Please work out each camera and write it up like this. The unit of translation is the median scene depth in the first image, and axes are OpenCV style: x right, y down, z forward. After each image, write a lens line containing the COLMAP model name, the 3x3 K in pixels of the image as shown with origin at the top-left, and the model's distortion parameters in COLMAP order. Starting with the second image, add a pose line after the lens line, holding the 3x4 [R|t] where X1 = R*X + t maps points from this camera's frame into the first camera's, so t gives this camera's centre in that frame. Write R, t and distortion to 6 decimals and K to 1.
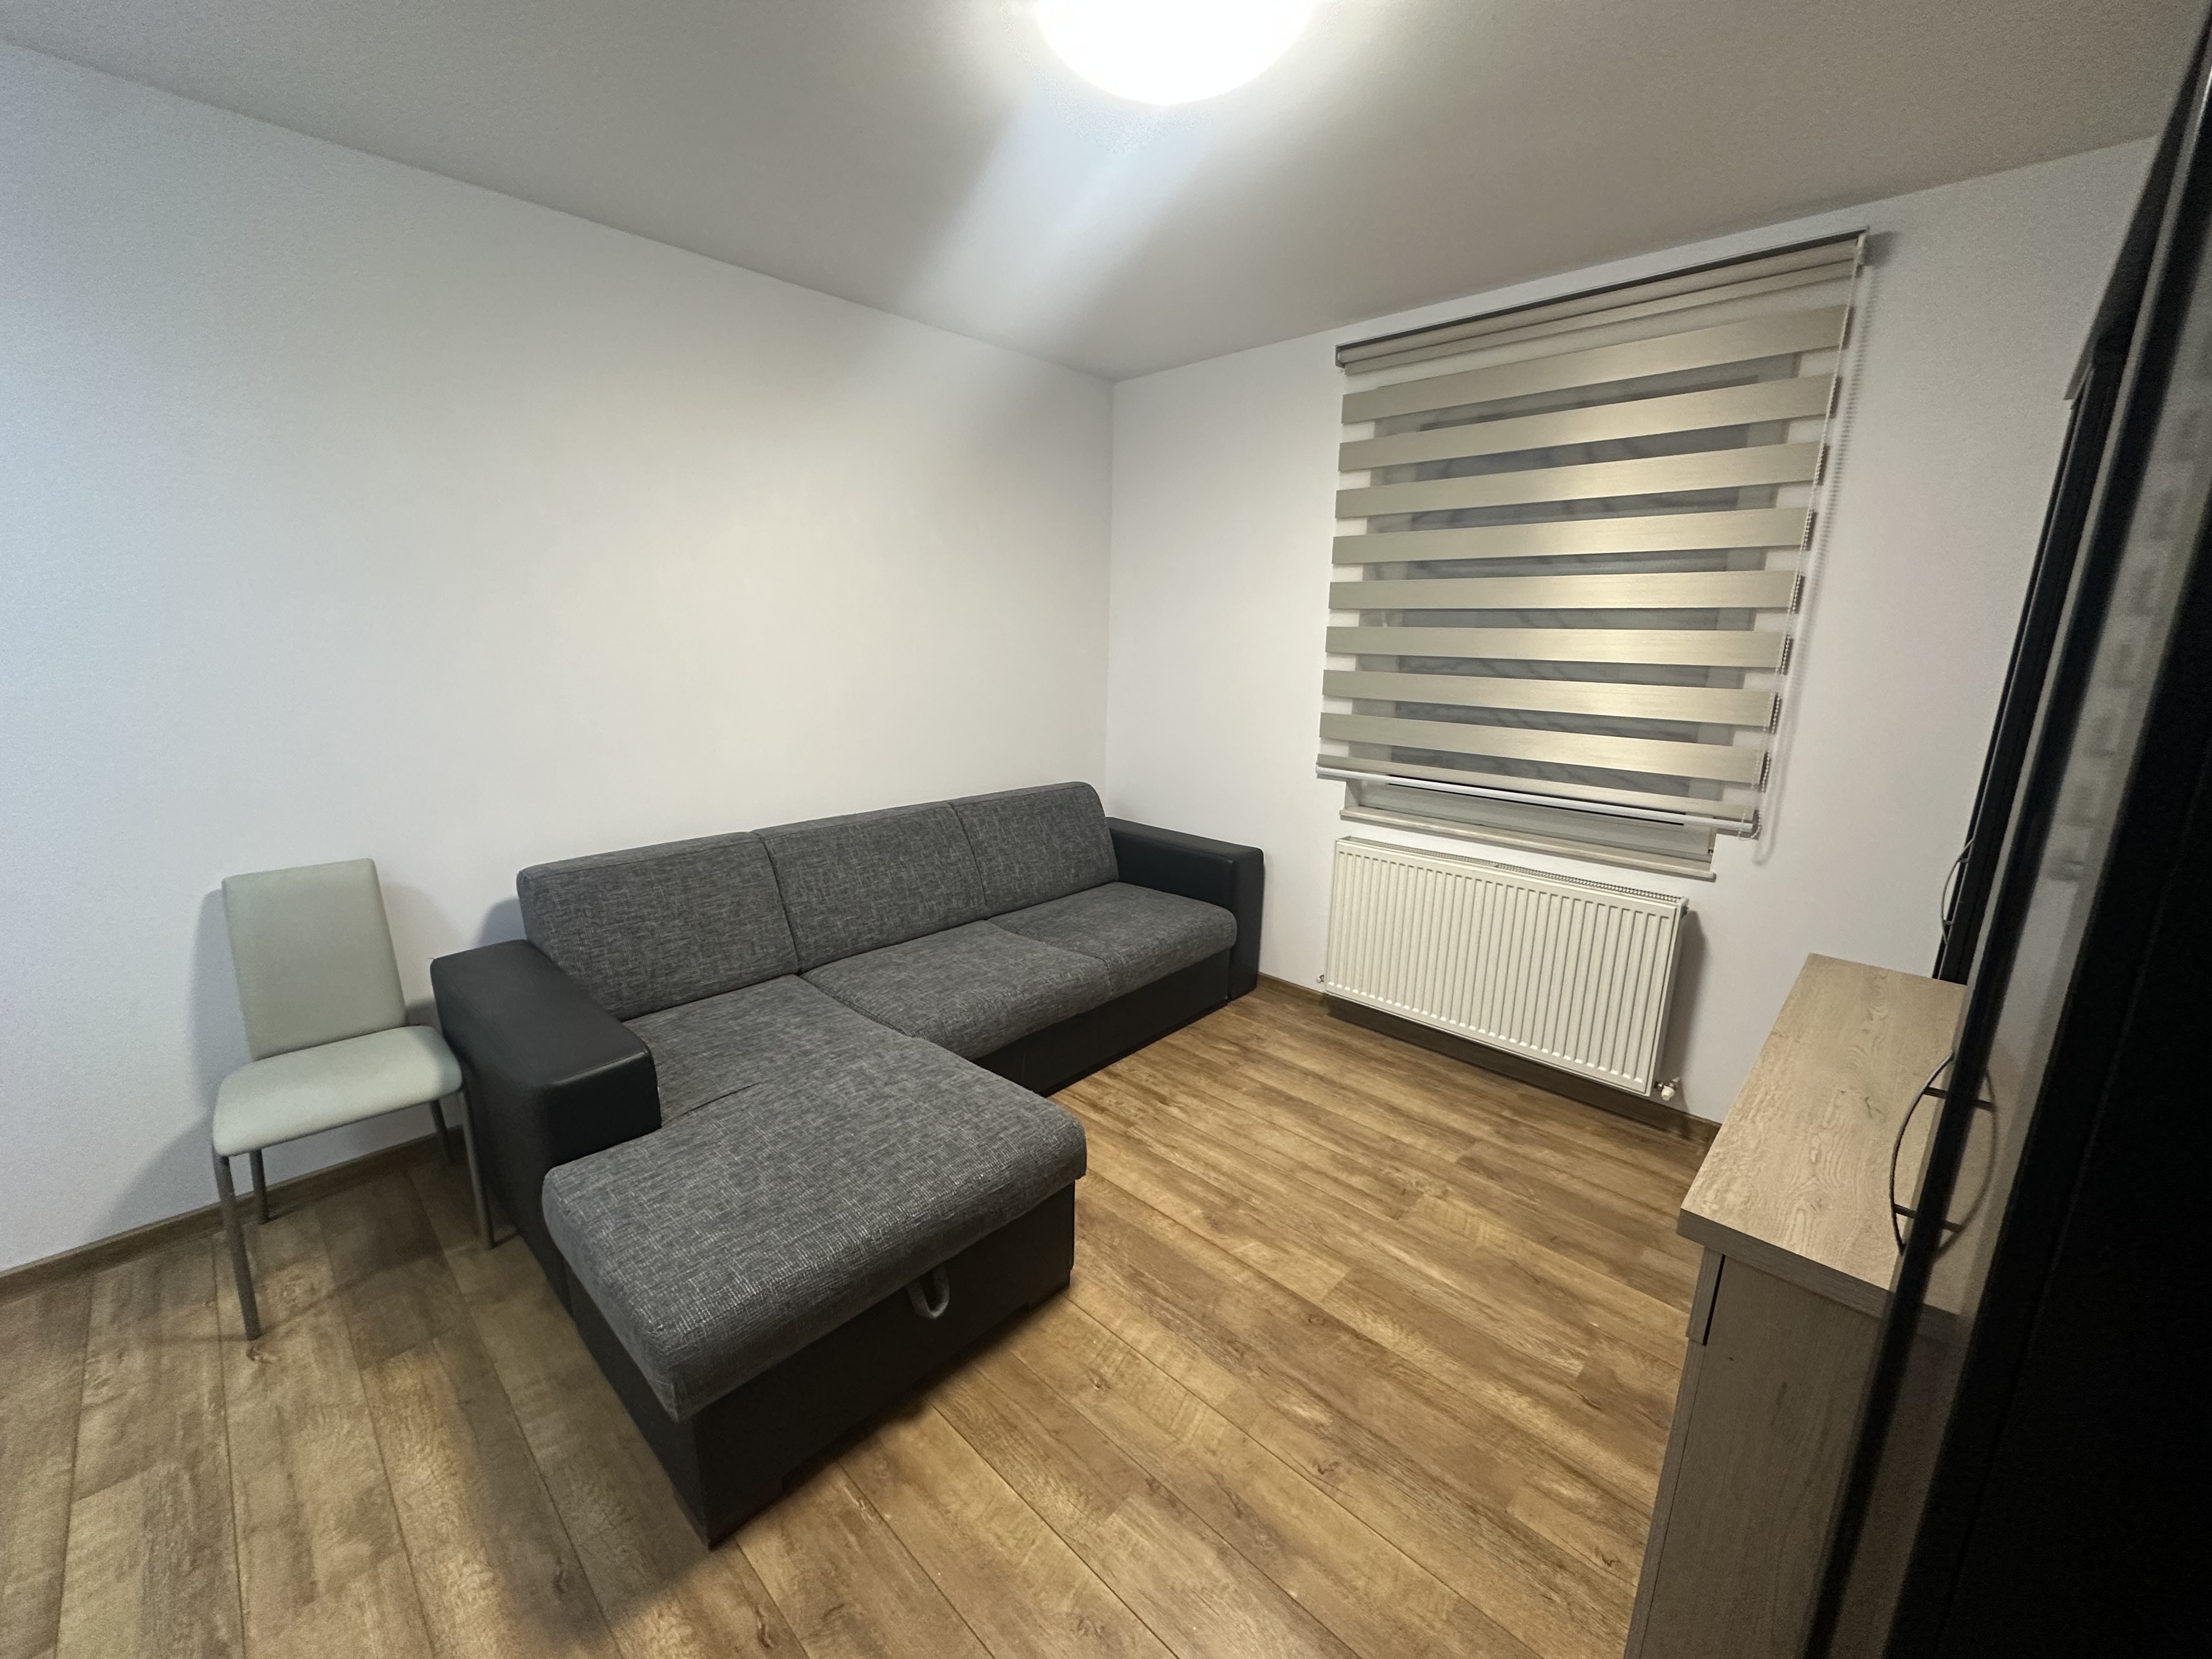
lens RADIAL K [[881.0, 0, 1110.7], [0, 881.0, 837.8], [0, 0, 1]] dist [-0.004703, 0.000472]
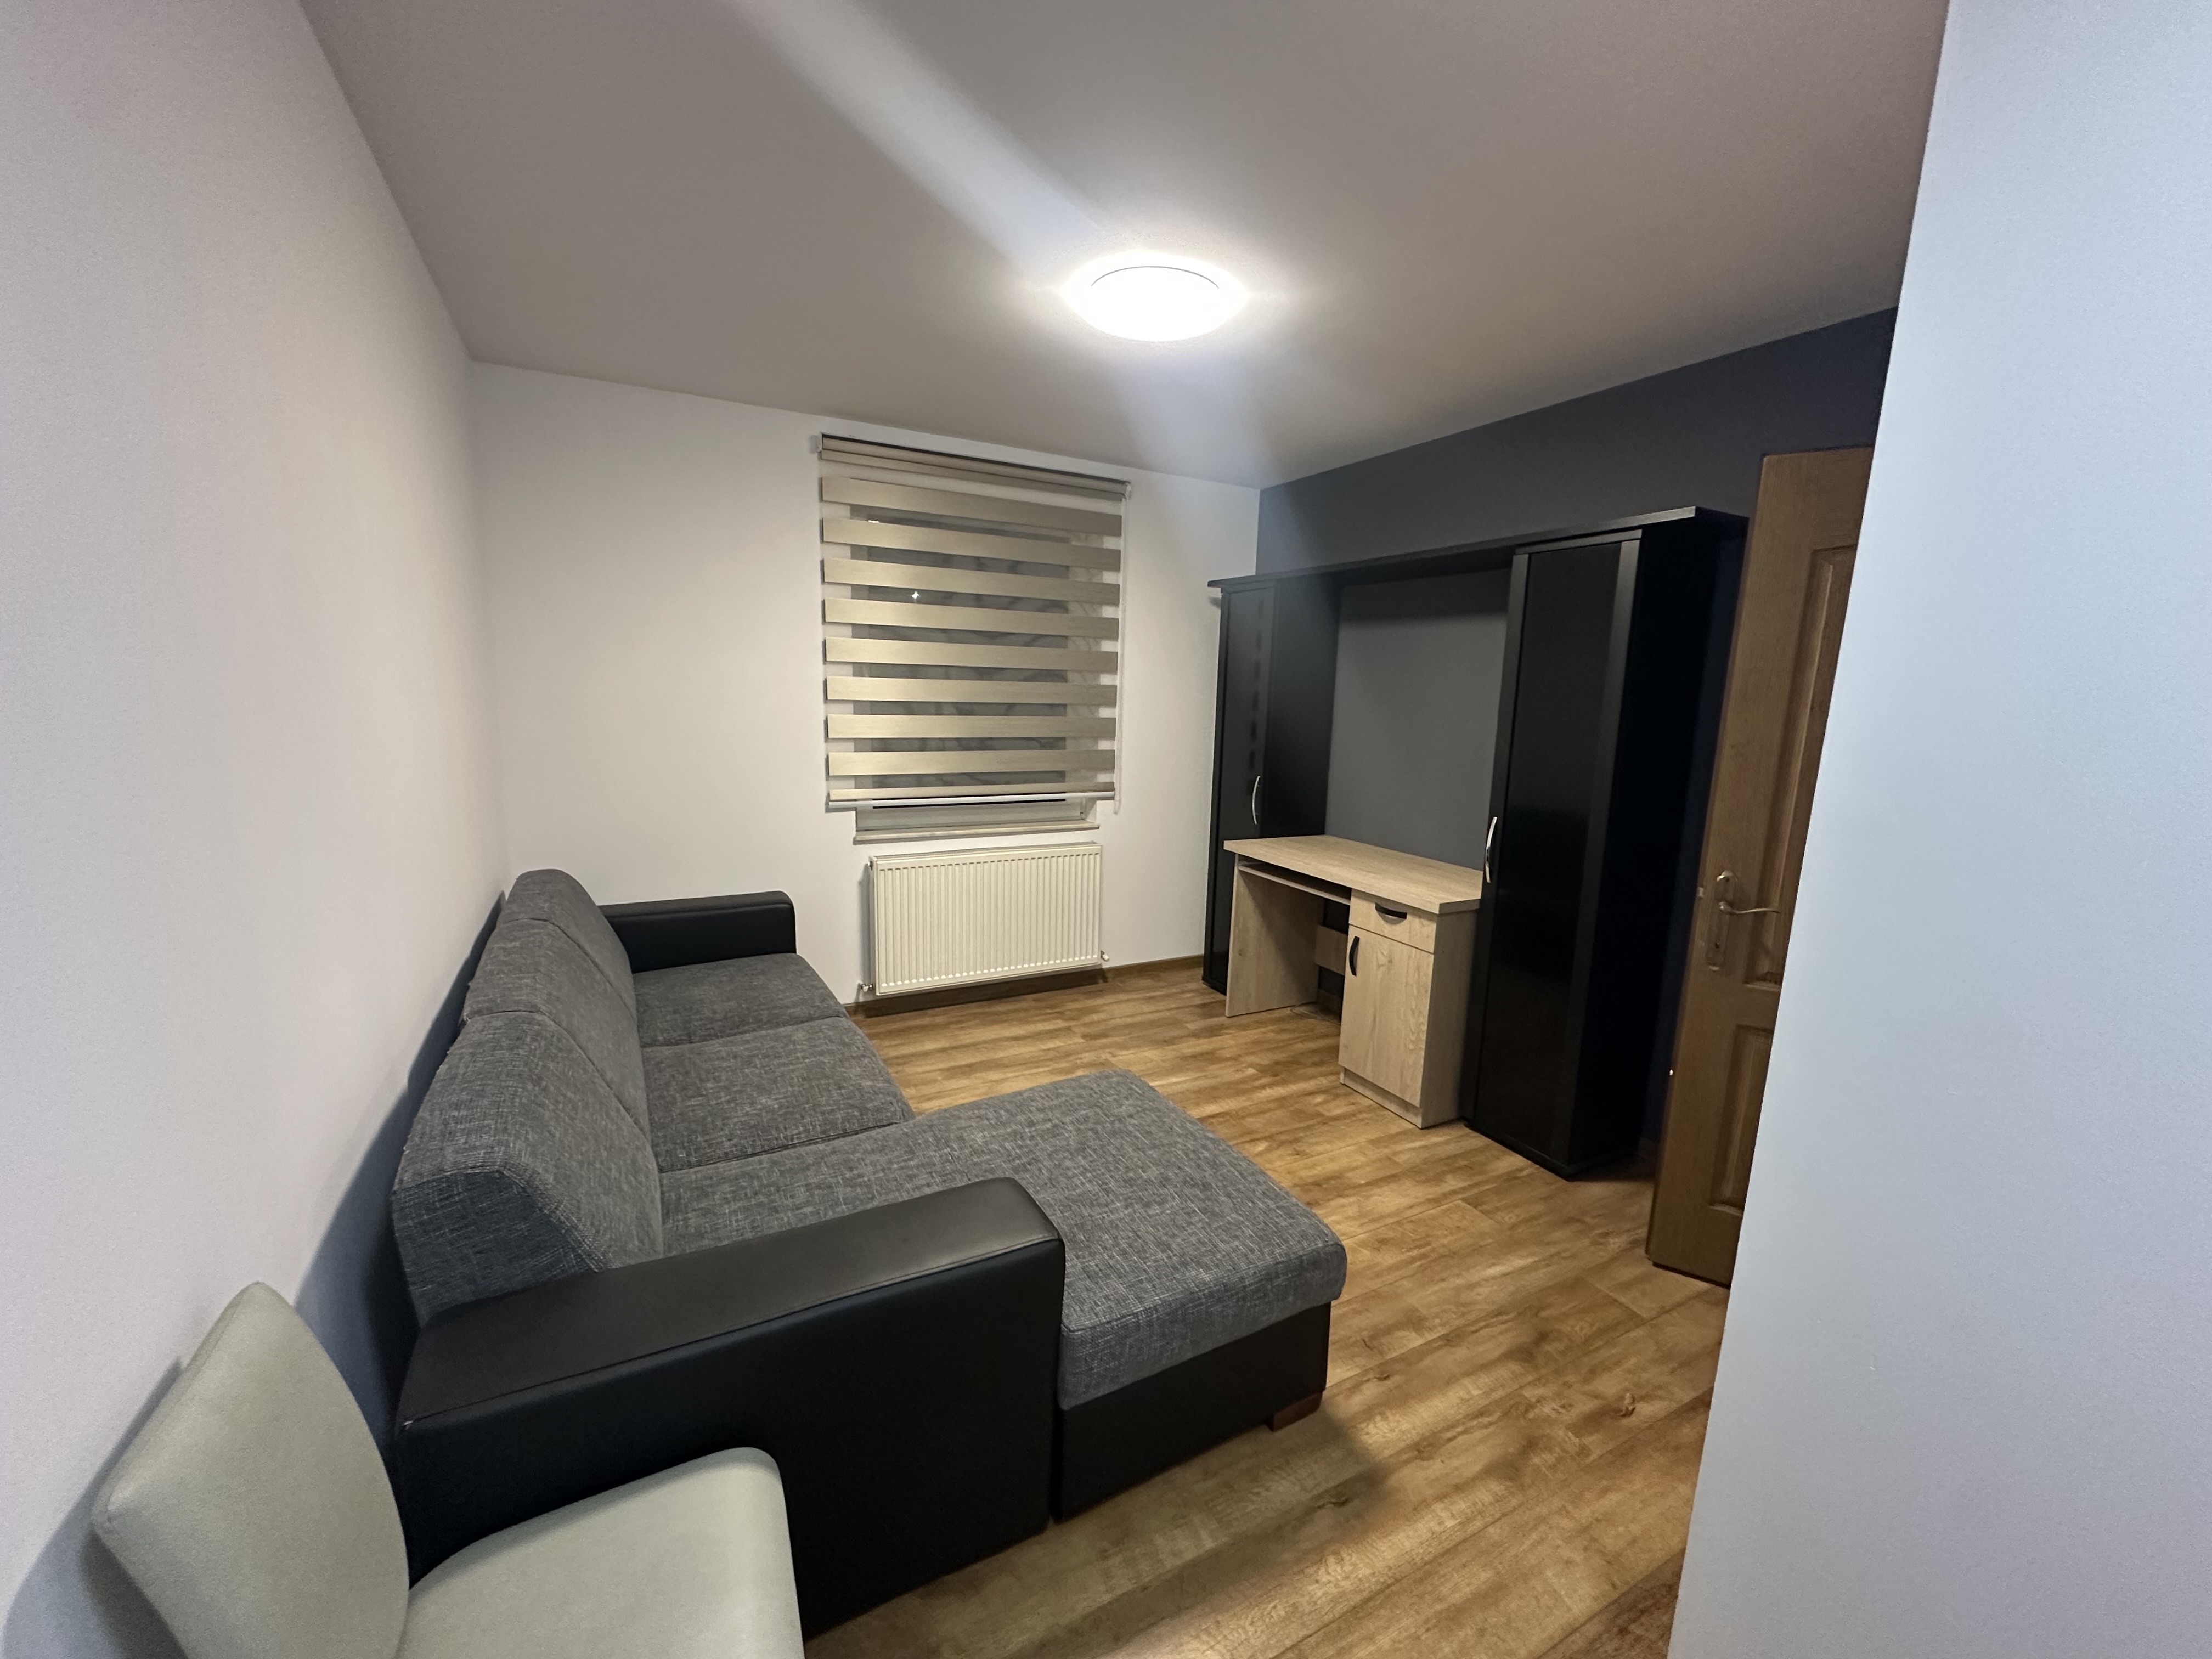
lens RADIAL K [[881.0, 0, 1108.9], [0, 881.0, 829.2], [0, 0, 1]] dist [-0.004703, 0.000472]
pose [[0.309455, -0.162494, 0.936928, -0.951968], [0.196802, 0.974903, 0.104079, -0.128205], [-0.930326, 0.152181, 0.333668, 0.423781]]
